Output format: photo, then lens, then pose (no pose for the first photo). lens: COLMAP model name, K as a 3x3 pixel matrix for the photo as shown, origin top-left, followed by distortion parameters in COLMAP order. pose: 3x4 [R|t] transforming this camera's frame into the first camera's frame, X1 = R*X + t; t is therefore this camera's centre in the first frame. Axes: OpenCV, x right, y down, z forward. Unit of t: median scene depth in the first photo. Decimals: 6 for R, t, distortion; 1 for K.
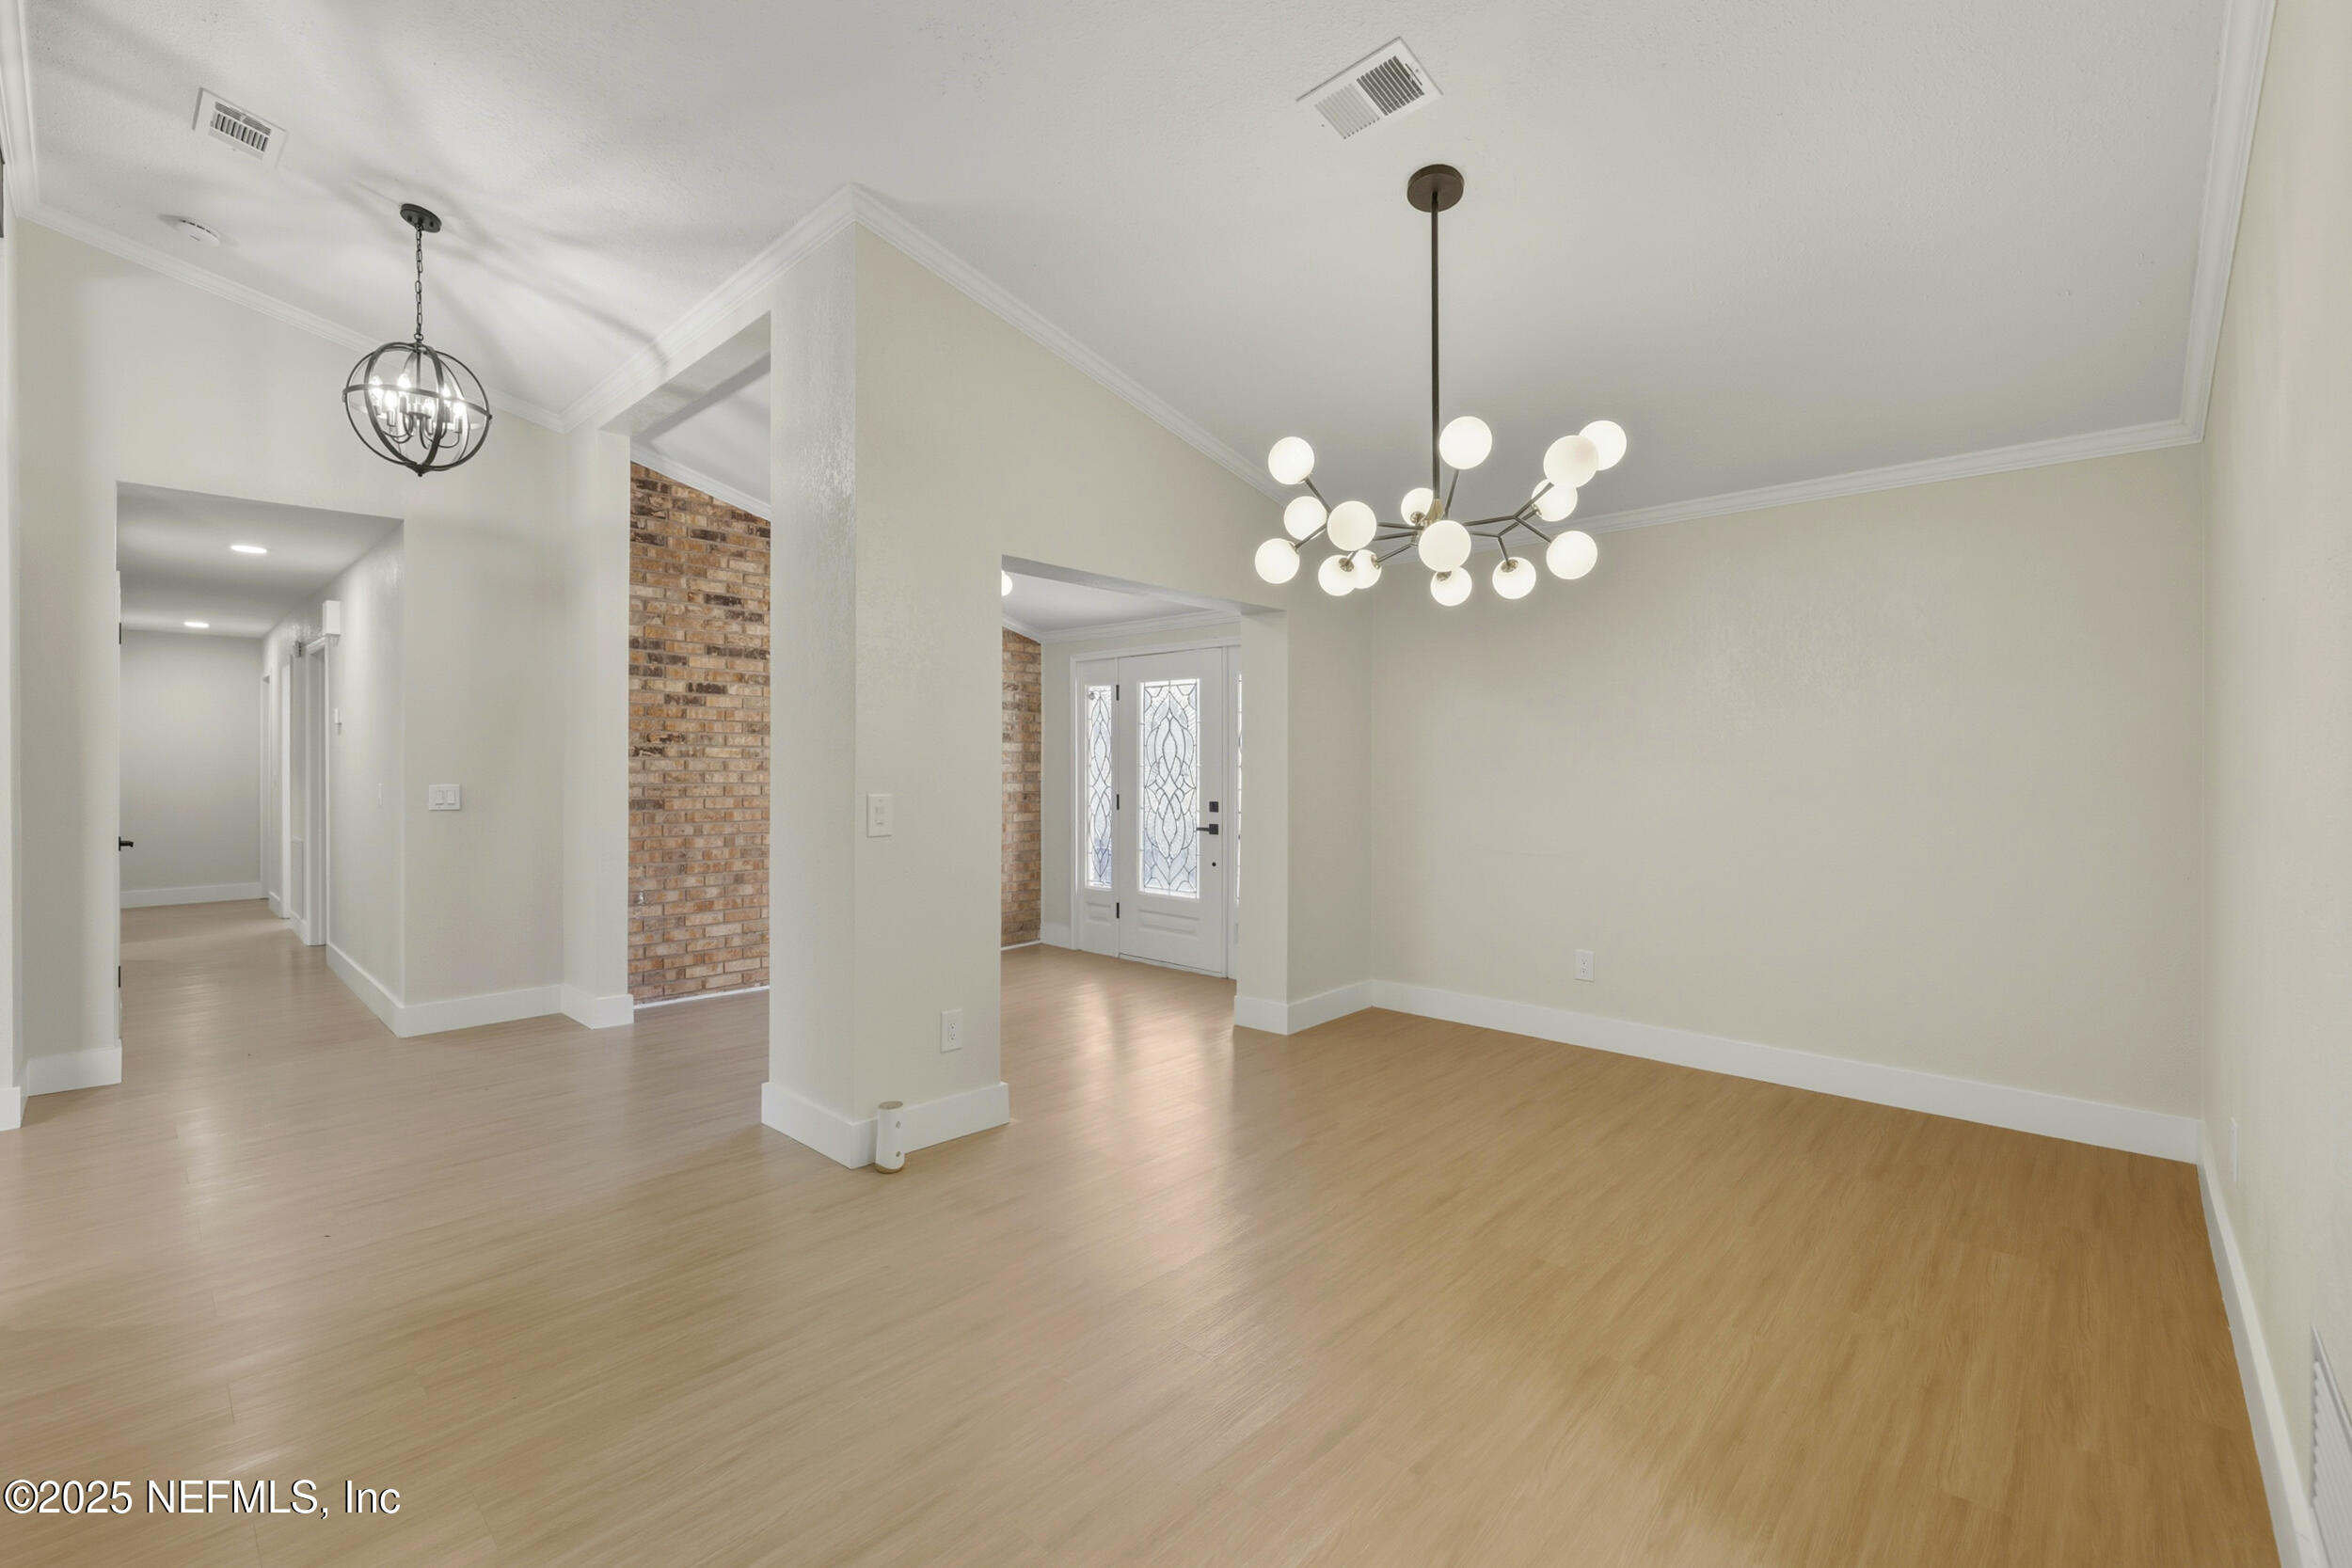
lens RADIAL K [[987.0, 0, 1163.1], [0, 987.0, 767.0], [0, 0, 1]] dist [0.000785, -0.000702]
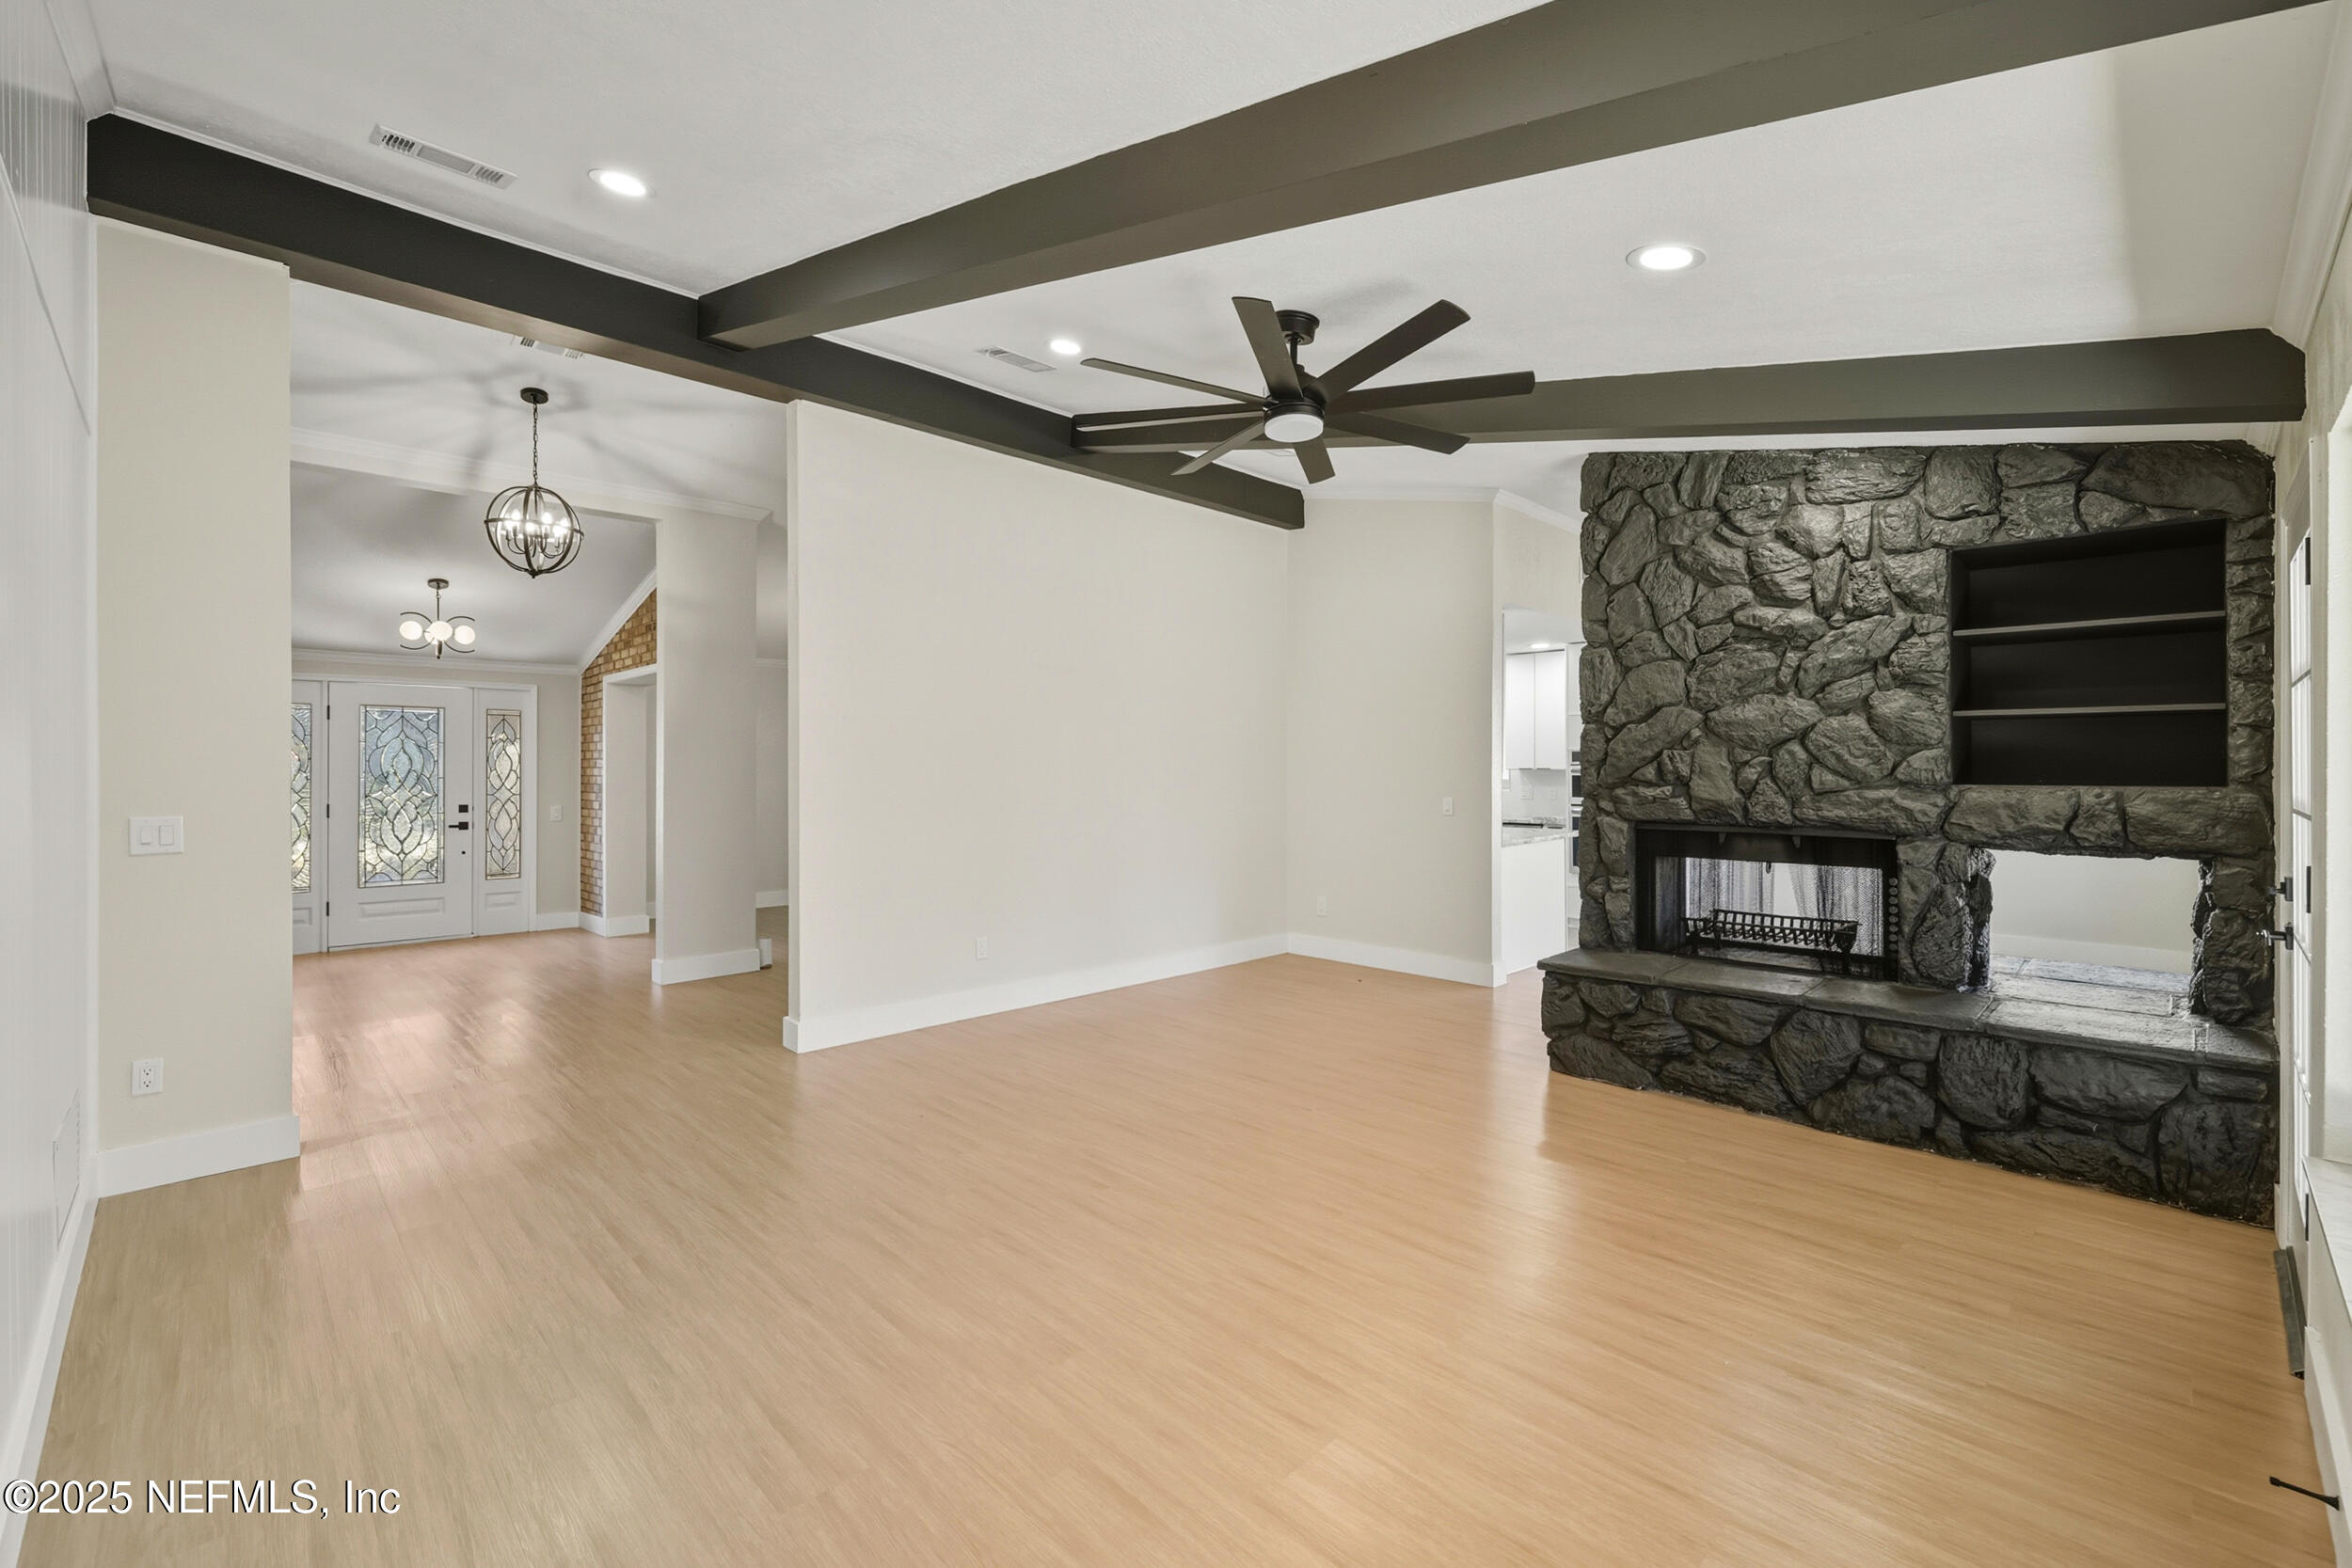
lens RADIAL K [[999.2, 0, 1162.9], [0, 999.2, 763.5], [0, 0, 1]] dist [0.001866, -0.000335]
pose [[0.023195, 0.006642, 0.999709, -1.383603], [-0.002975, 0.999974, -0.006575, -0.015741], [-0.999727, -0.002822, 0.023214, 0.037051]]
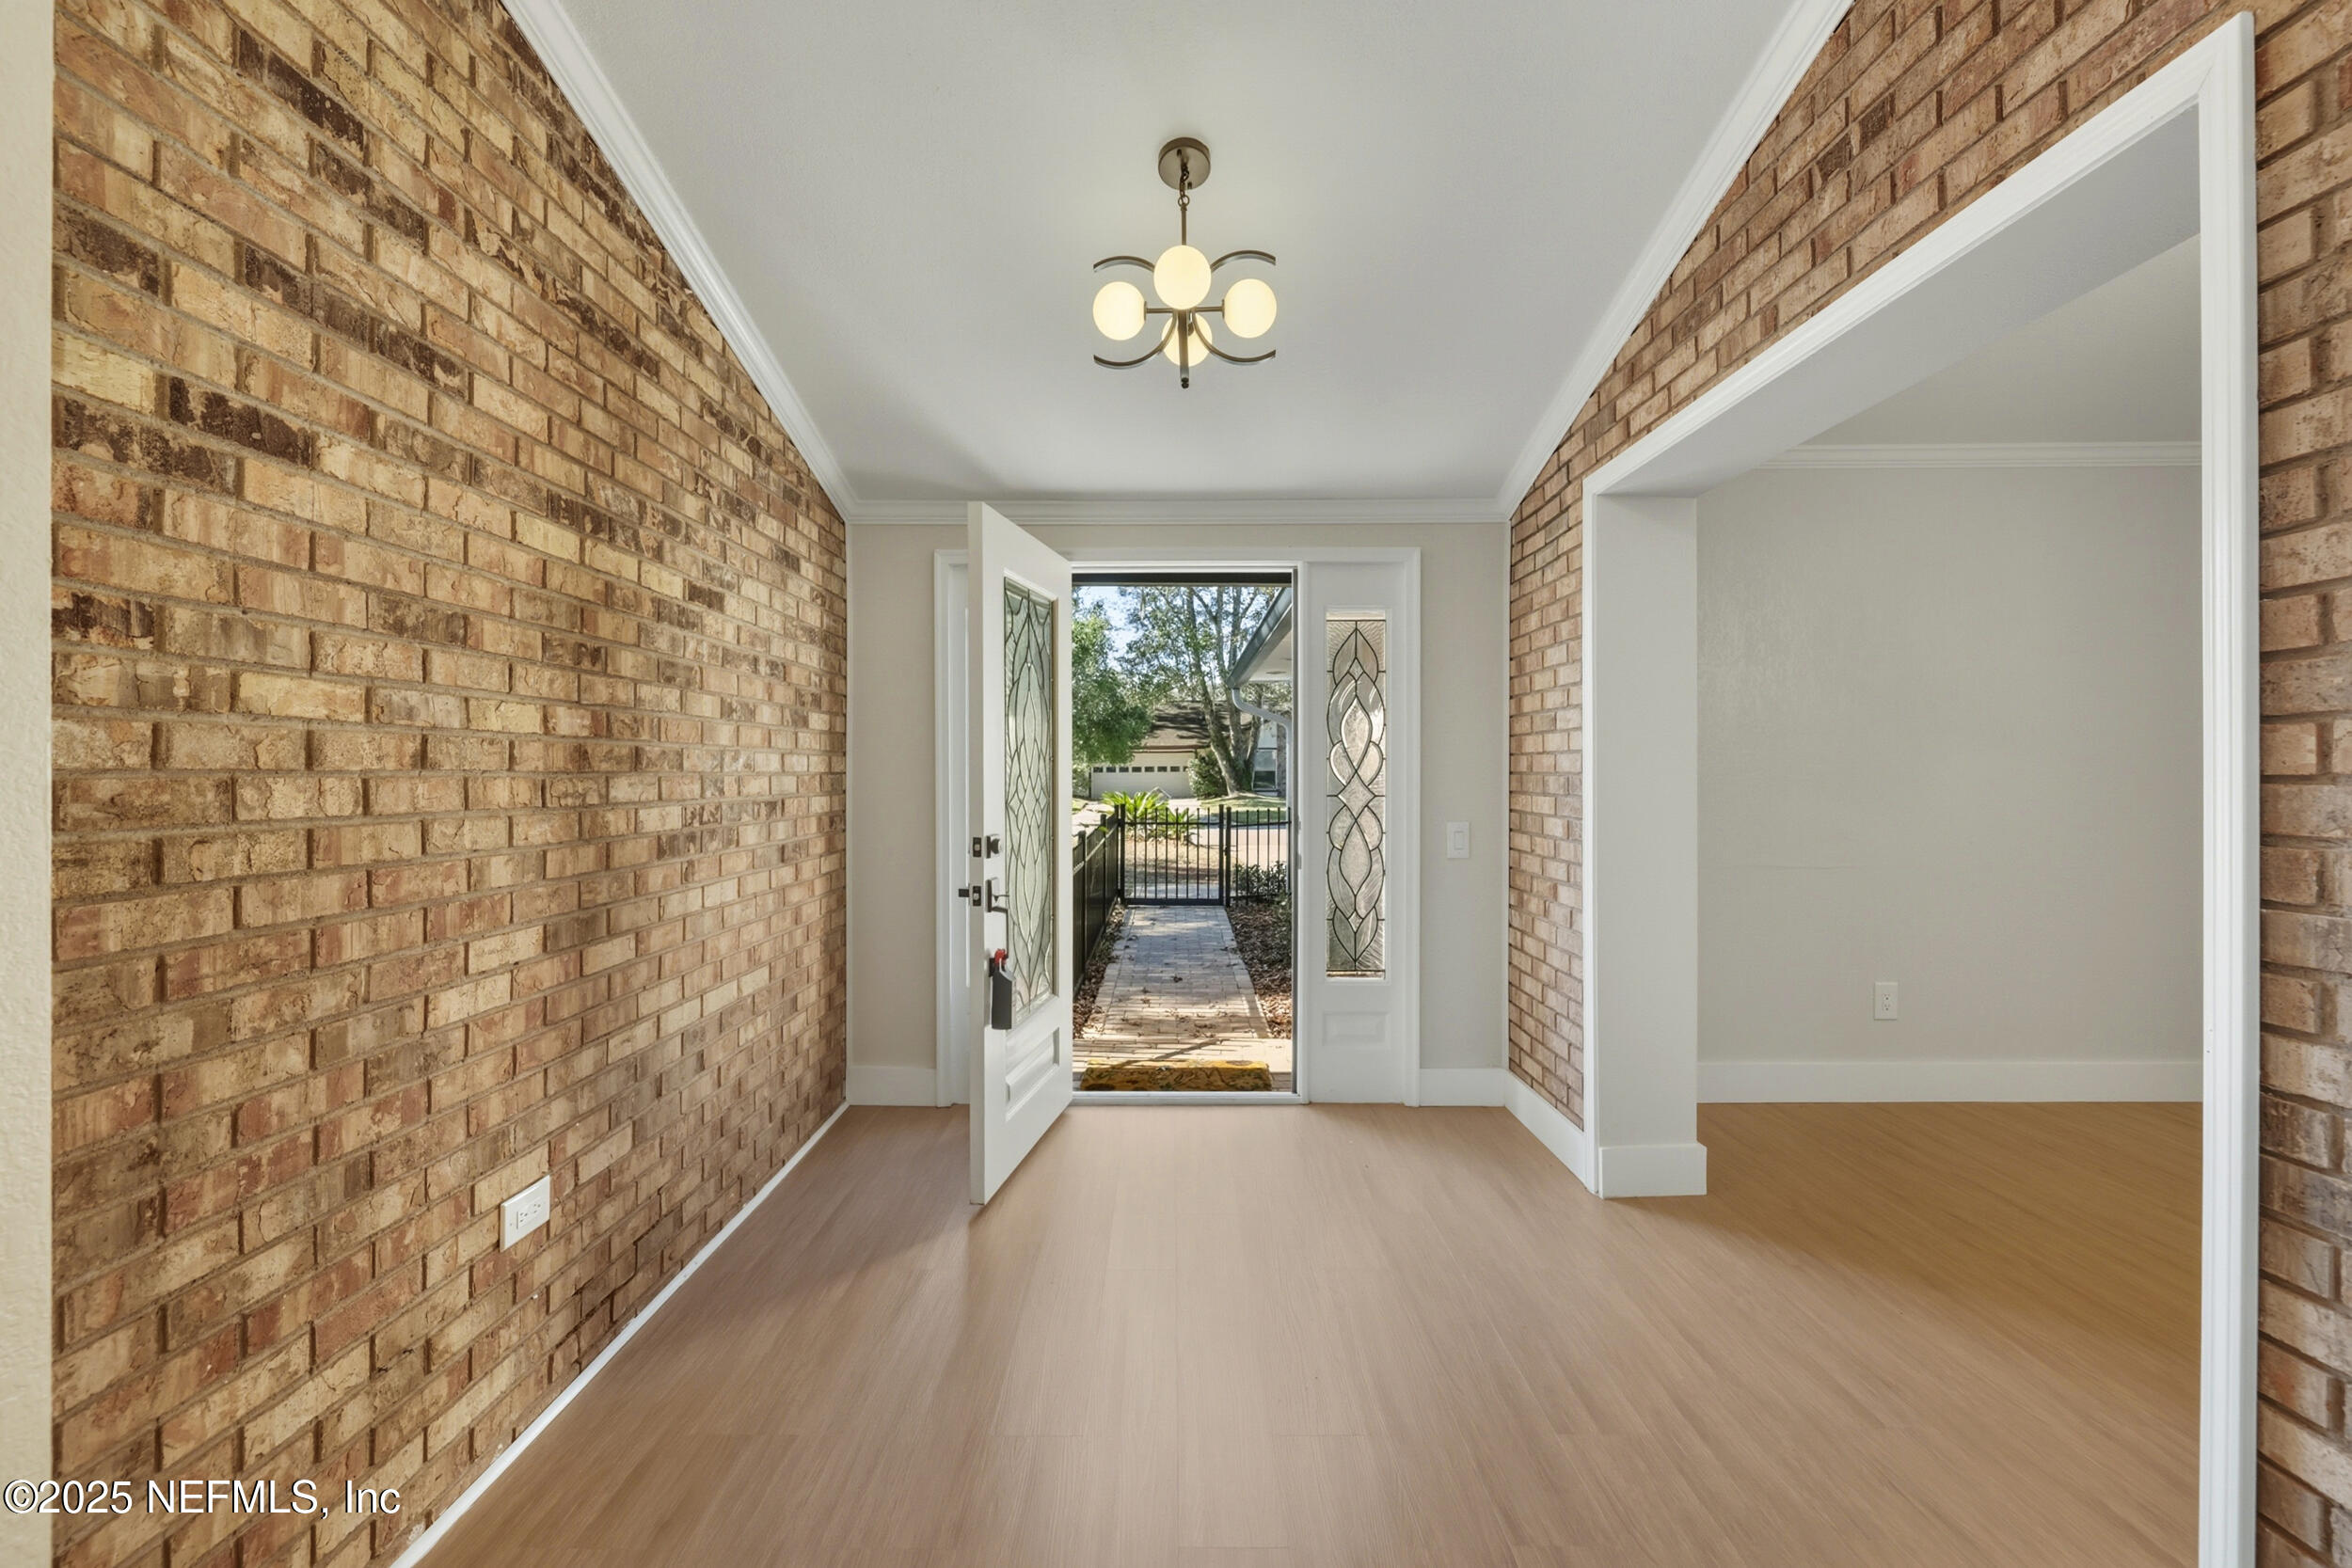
lens RADIAL K [[987.0, 0, 1163.1], [0, 987.0, 767.0], [0, 0, 1]] dist [0.000785, -0.000702]
pose [[0.717174, -0.001556, 0.696892, -0.467290], [0.000976, 0.999999, 0.001228, 0.002889], [-0.696893, -0.000201, 0.717175, 0.671362]]
